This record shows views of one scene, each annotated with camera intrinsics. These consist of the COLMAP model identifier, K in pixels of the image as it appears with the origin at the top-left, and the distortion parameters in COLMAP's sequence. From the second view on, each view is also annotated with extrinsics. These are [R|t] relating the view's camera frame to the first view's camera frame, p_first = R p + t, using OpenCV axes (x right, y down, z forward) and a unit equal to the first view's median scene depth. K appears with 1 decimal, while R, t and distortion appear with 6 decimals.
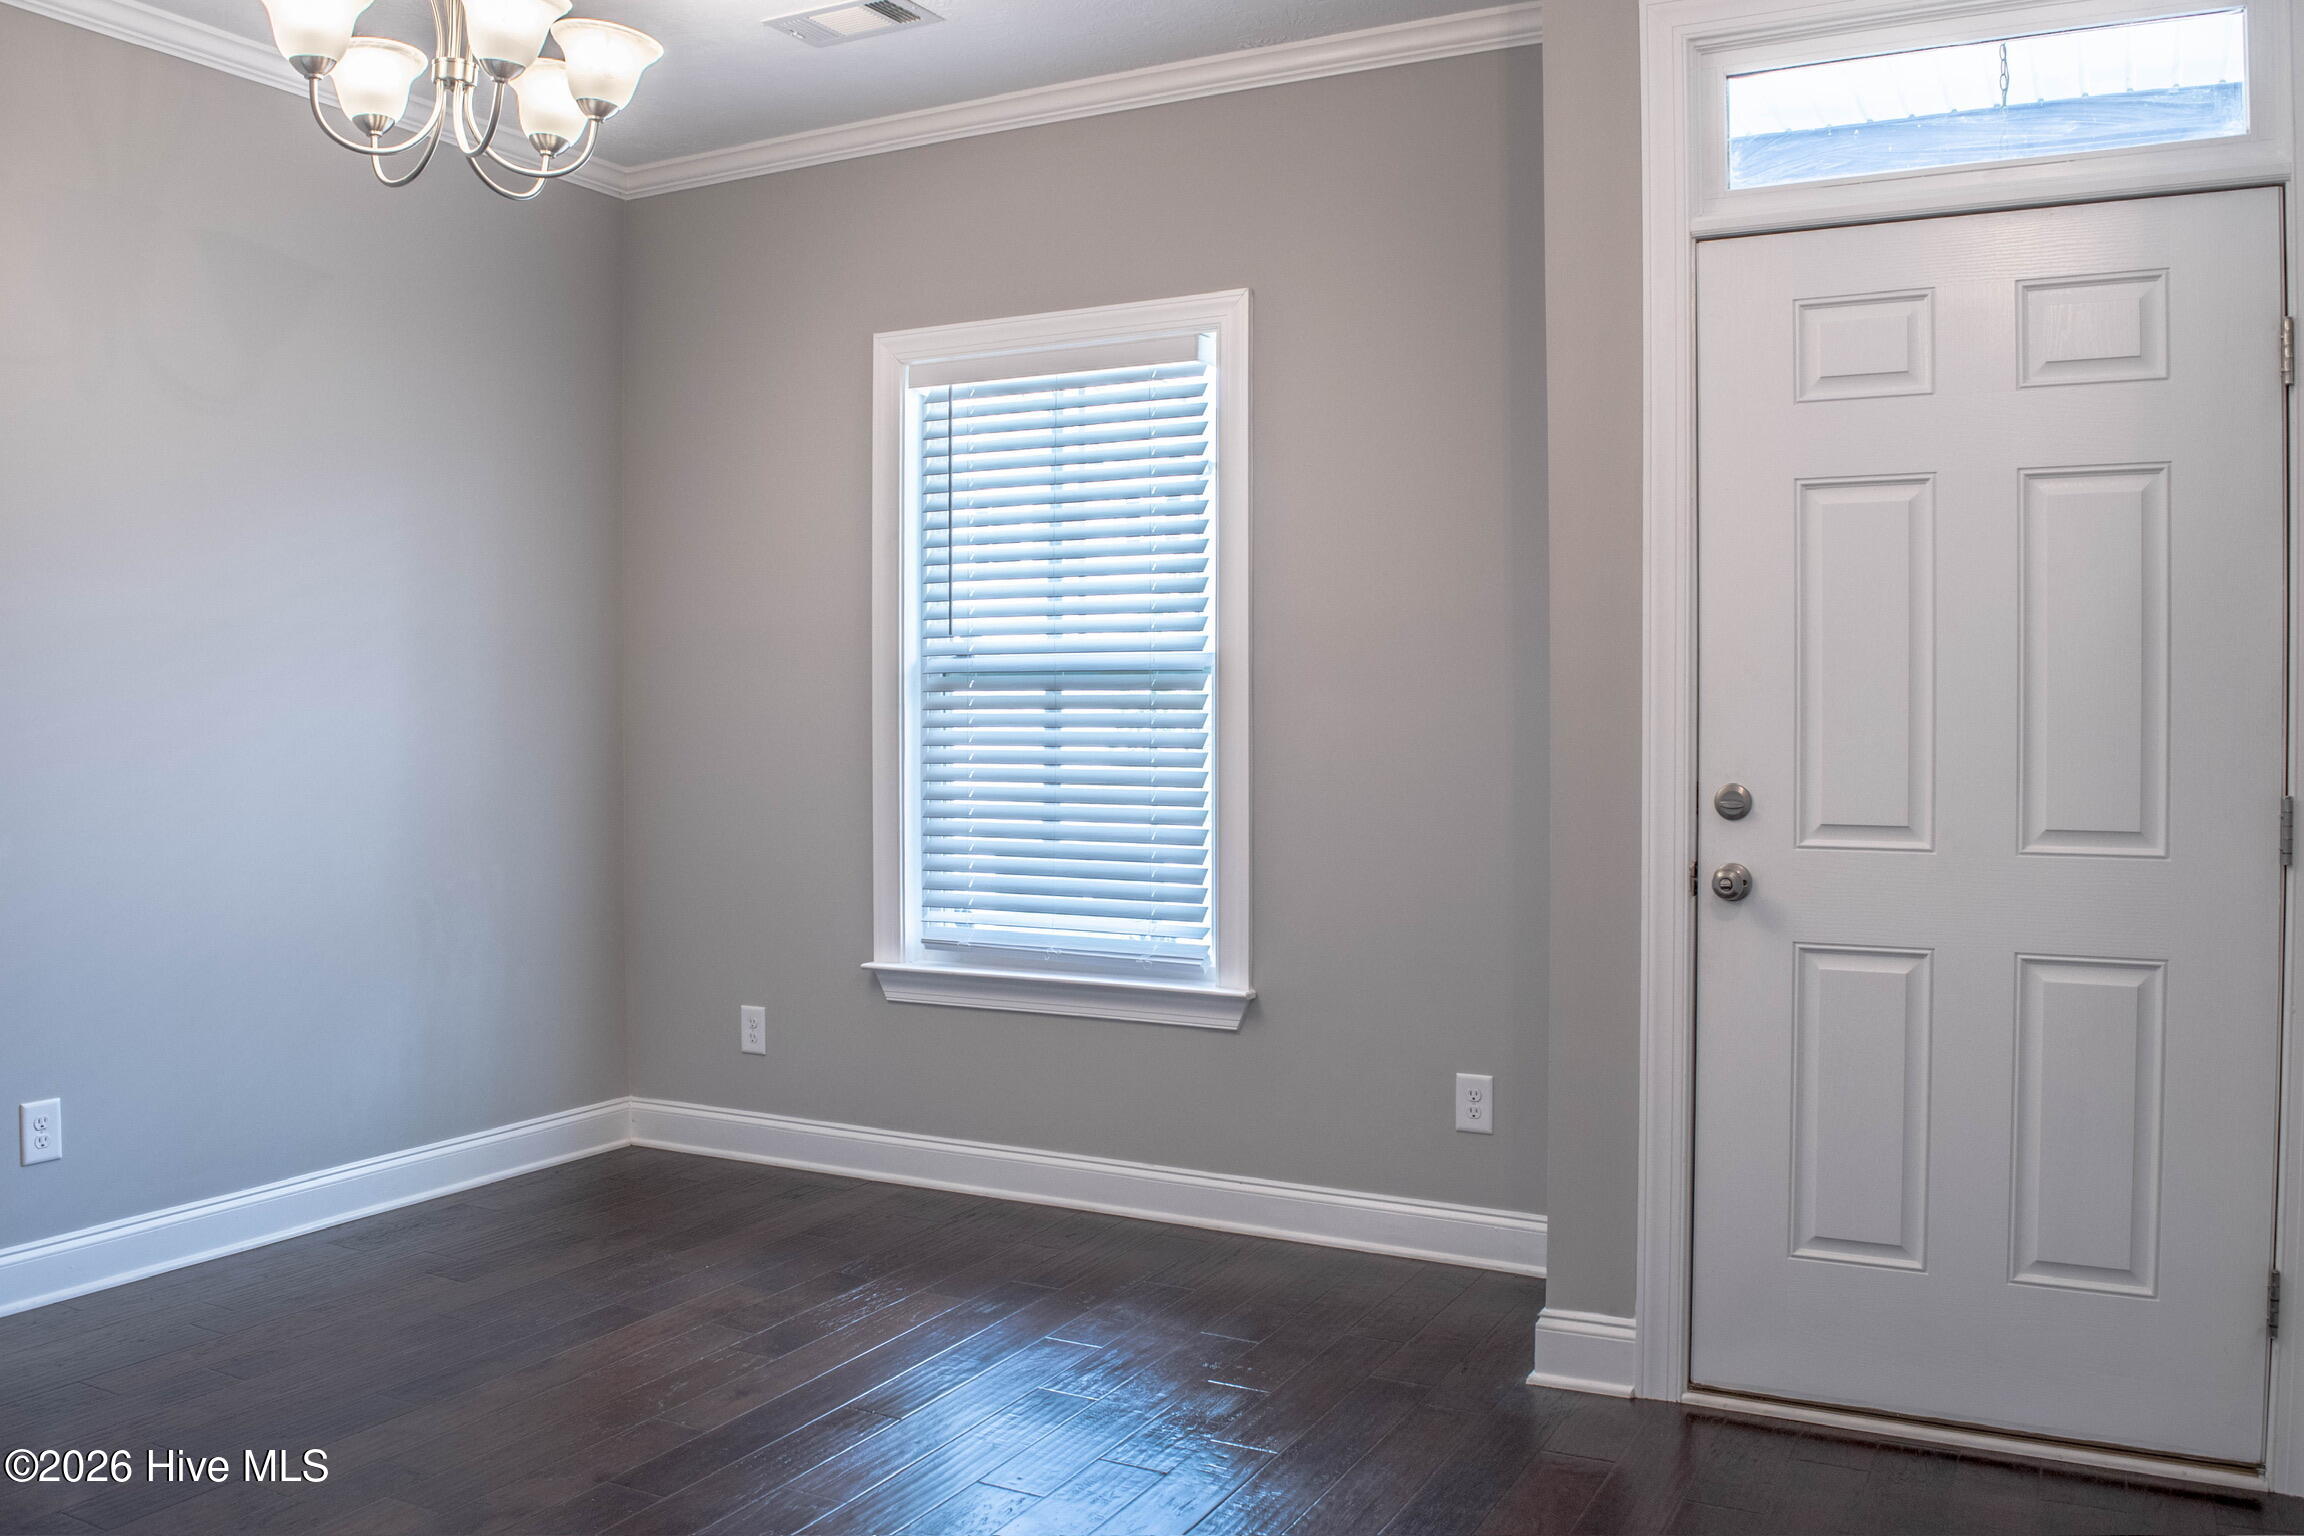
lens RADIAL K [[1889.7, 0, 1152.0], [0, 1889.7, 768.0], [0, 0, 1]] dist [-0.003027, -0.003080]
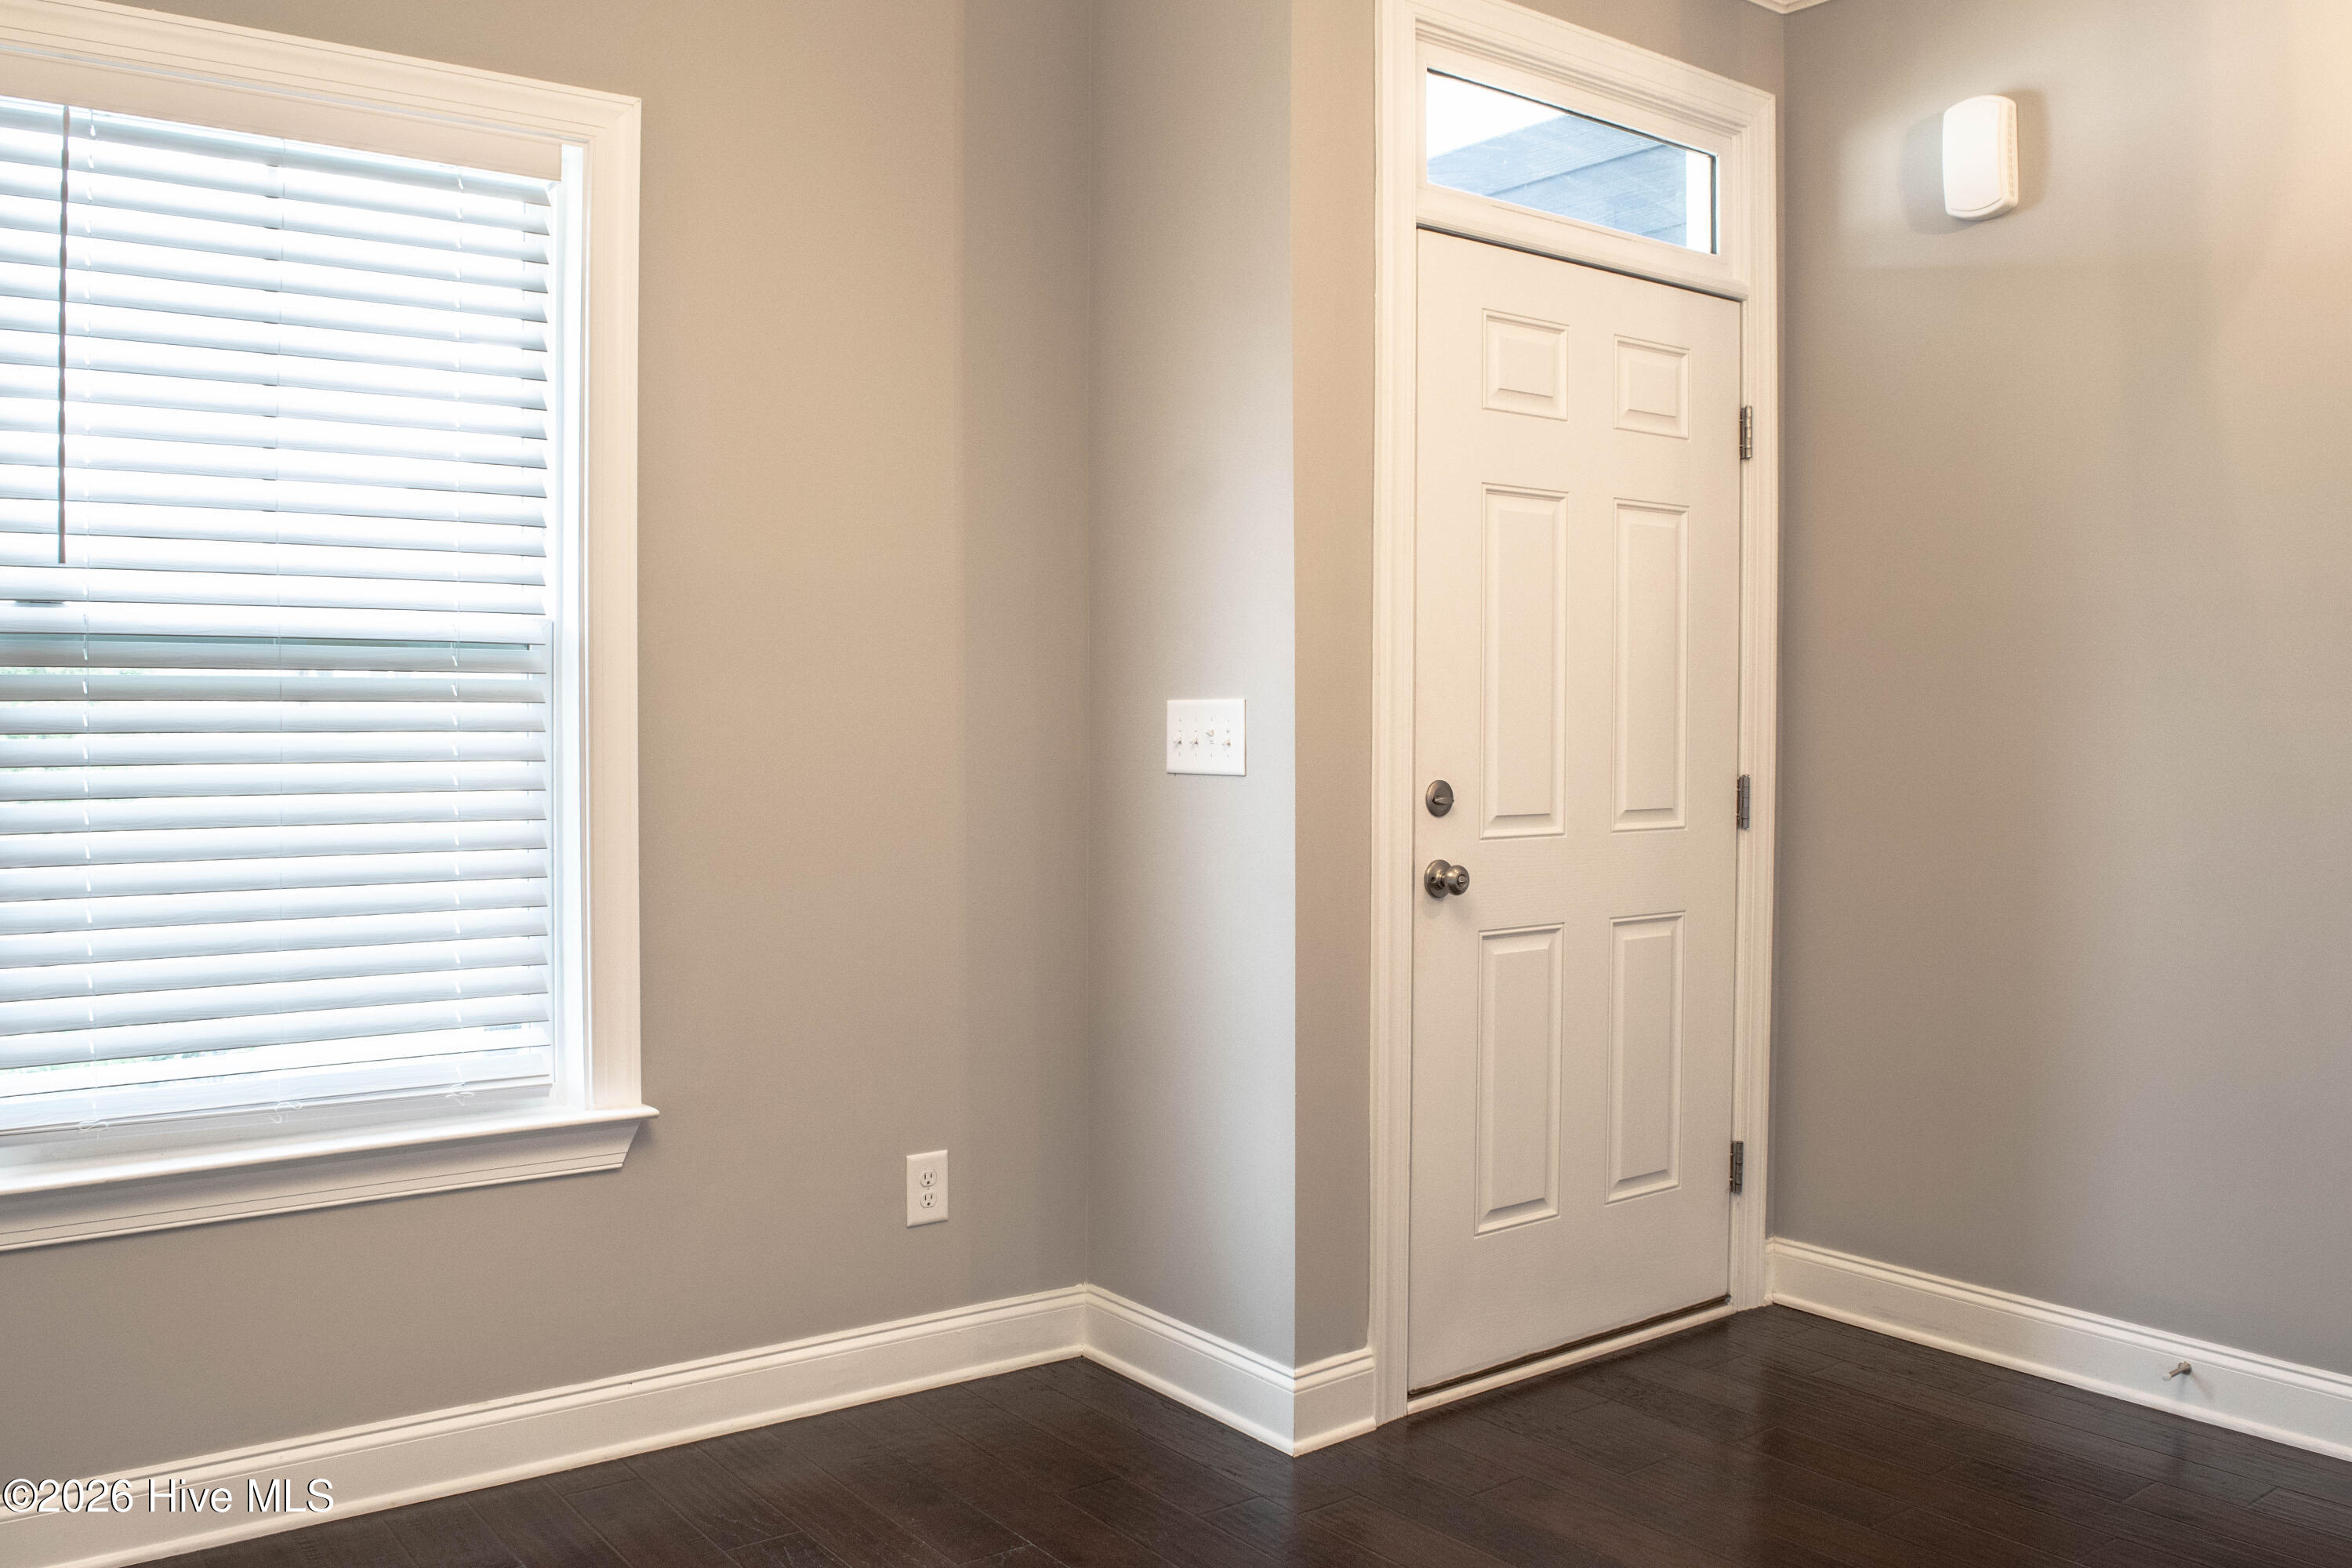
lens RADIAL K [[1994.7, 0, 1176.0], [0, 1994.7, 784.0], [0, 0, 1]] dist [-0.007943, -0.006581]
pose [[0.426882, -0.030060, 0.903807, -0.684354], [0.027515, 0.999416, 0.020244, -0.014381], [-0.903889, 0.016227, 0.427460, 0.653333]]
